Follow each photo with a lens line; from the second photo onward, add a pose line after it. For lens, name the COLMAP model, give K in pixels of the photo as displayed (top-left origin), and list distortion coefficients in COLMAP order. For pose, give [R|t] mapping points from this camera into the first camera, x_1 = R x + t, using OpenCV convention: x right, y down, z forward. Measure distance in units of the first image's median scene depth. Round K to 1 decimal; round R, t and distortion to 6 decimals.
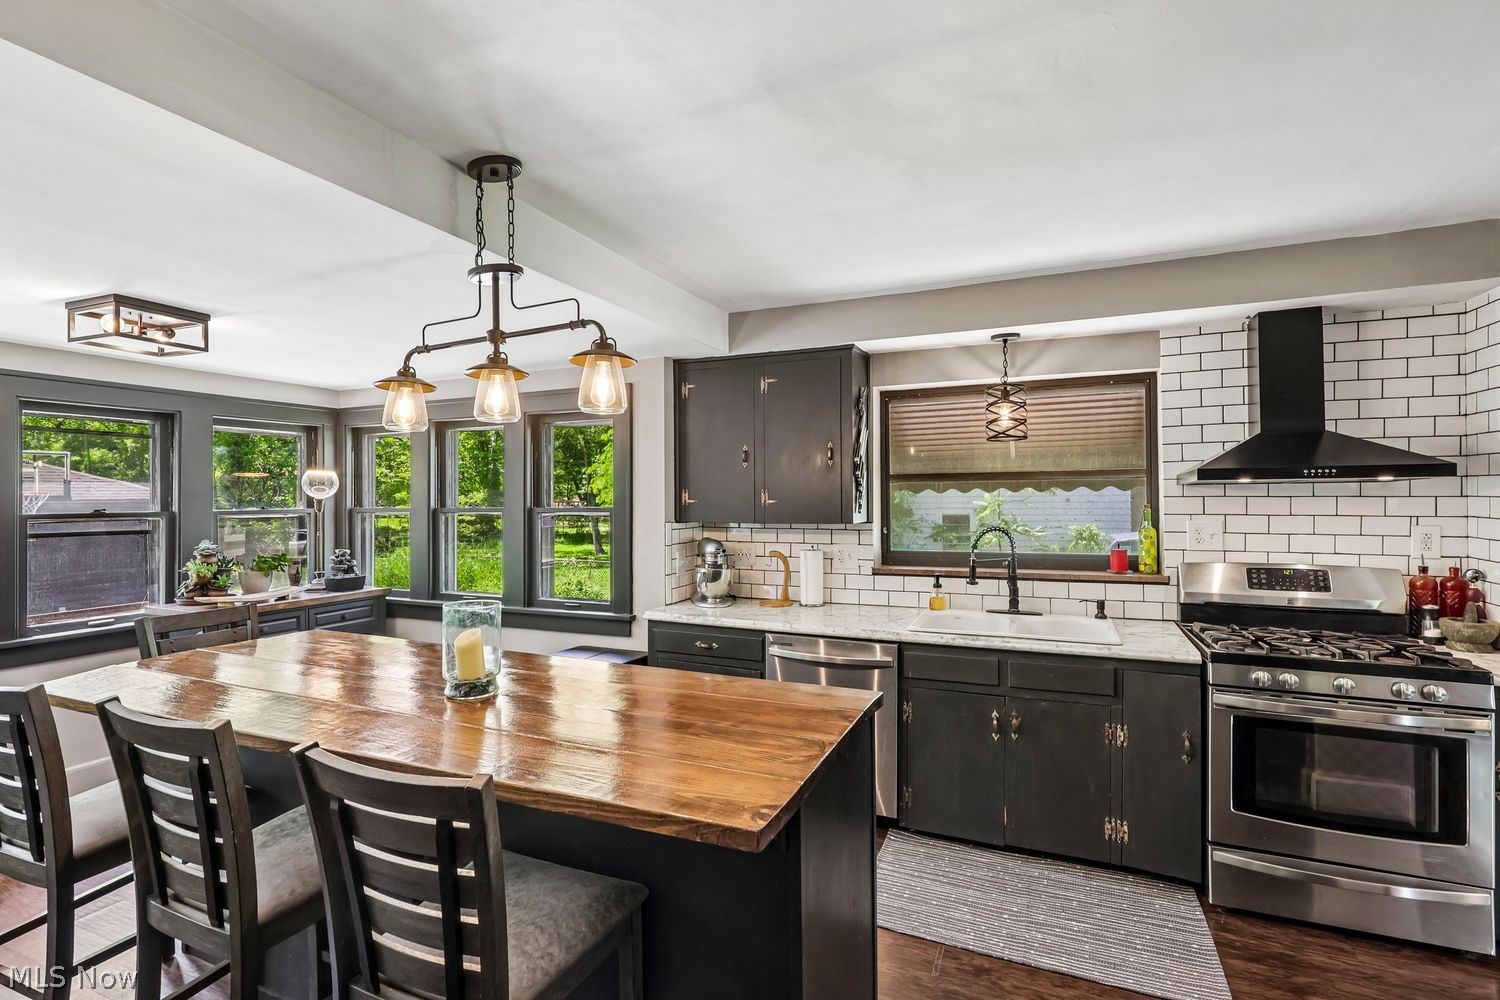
lens RADIAL K [[689.8, 0, 752.8], [0, 689.8, 493.4], [0, 0, 1]] dist [-0.008067, -0.001120]
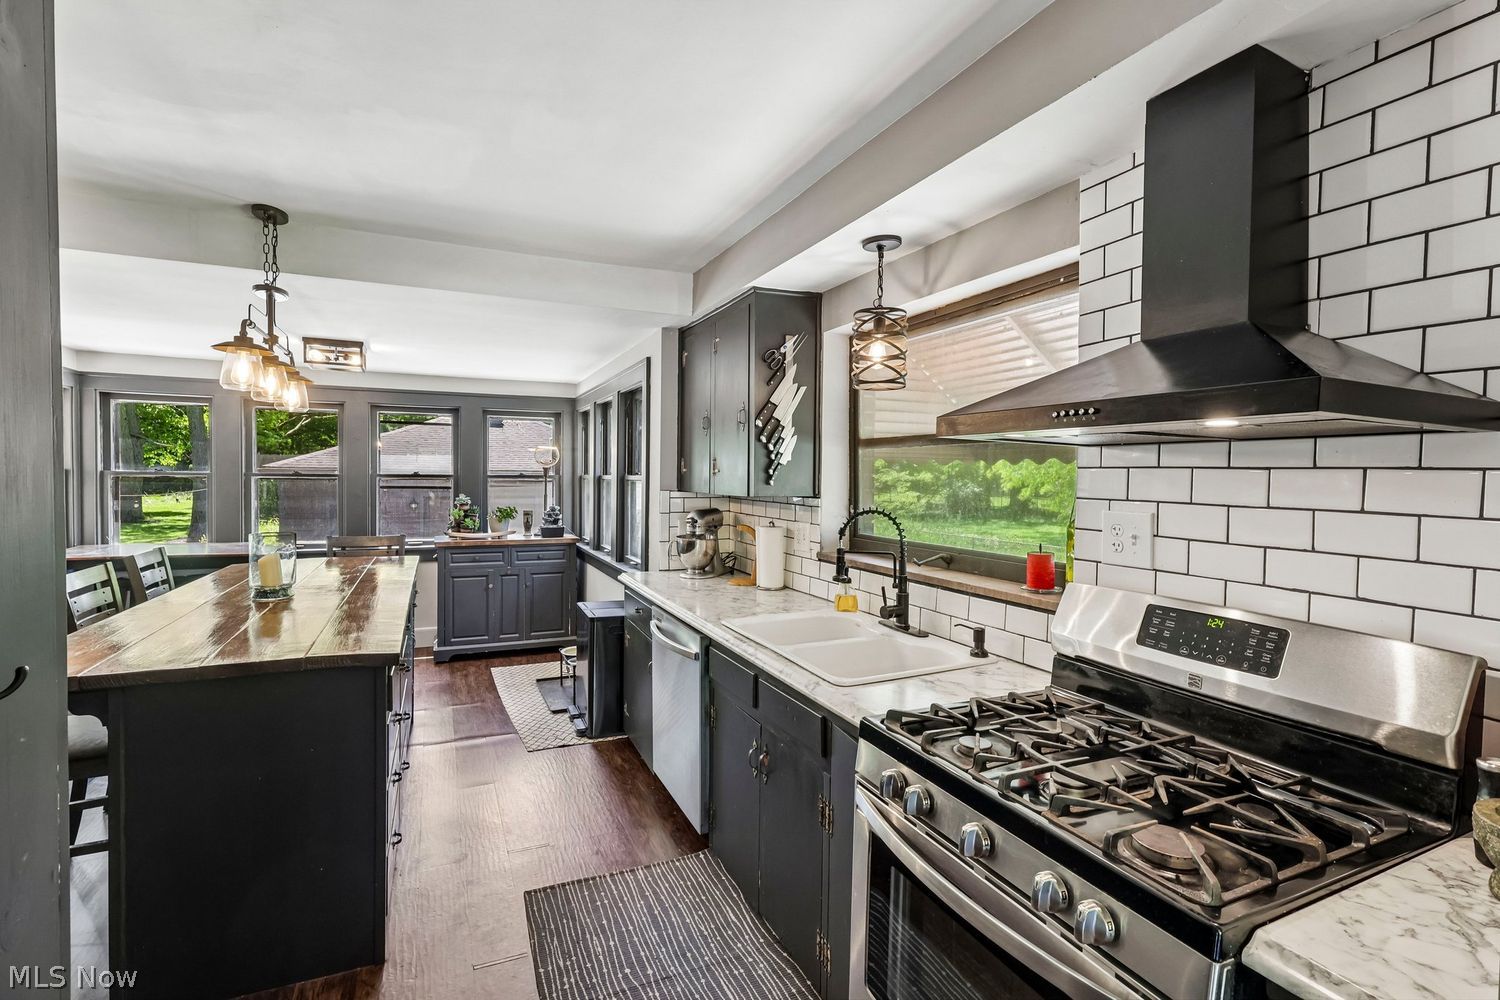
lens RADIAL K [[689.8, 0, 757.3], [0, 689.8, 495.4], [0, 0, 1]] dist [-0.008067, -0.001120]
pose [[0.746942, 0.034448, -0.663996, 0.773940], [-0.010865, 0.999156, 0.039614, 0.008077], [0.664800, -0.022375, 0.746686, 0.381514]]
